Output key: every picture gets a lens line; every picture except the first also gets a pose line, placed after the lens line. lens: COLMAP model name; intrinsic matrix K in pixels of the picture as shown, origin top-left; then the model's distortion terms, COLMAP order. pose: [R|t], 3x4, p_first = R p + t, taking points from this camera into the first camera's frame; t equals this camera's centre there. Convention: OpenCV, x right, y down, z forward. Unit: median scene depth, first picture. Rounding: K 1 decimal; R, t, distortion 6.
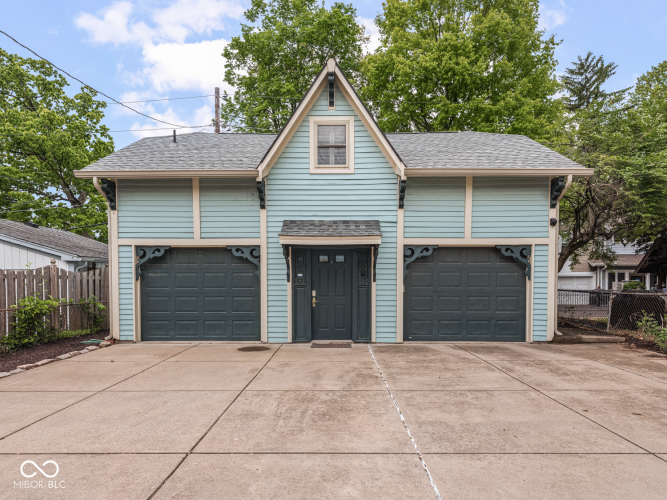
lens RADIAL K [[399.0, 0, 327.2], [0, 399.0, 297.4], [0, 0, 1]] dist [0.004210, -0.002072]
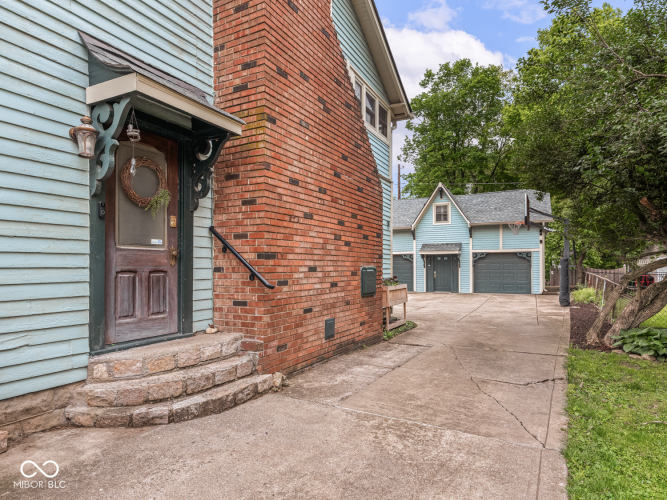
lens RADIAL K [[399.0, 0, 325.0], [0, 399.0, 273.4], [0, 0, 1]] dist [0.004210, -0.002072]
pose [[0.896759, 0.002213, -0.442514, 0.458474], [-0.012605, 0.999709, -0.020544, 0.054911], [0.442340, 0.024001, 0.896526, -1.551050]]
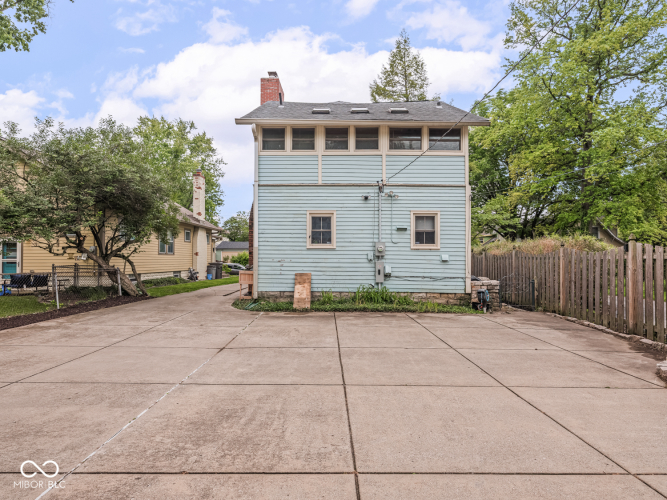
lens RADIAL K [[399.0, 0, 320.7], [0, 399.0, 258.9], [0, 0, 1]] dist [0.004210, -0.002072]
pose [[-0.999986, -0.004263, -0.003025, -0.095456], [-0.004331, 0.999731, 0.022801, -0.029661], [0.002927, 0.022814, -0.999735, 0.876266]]
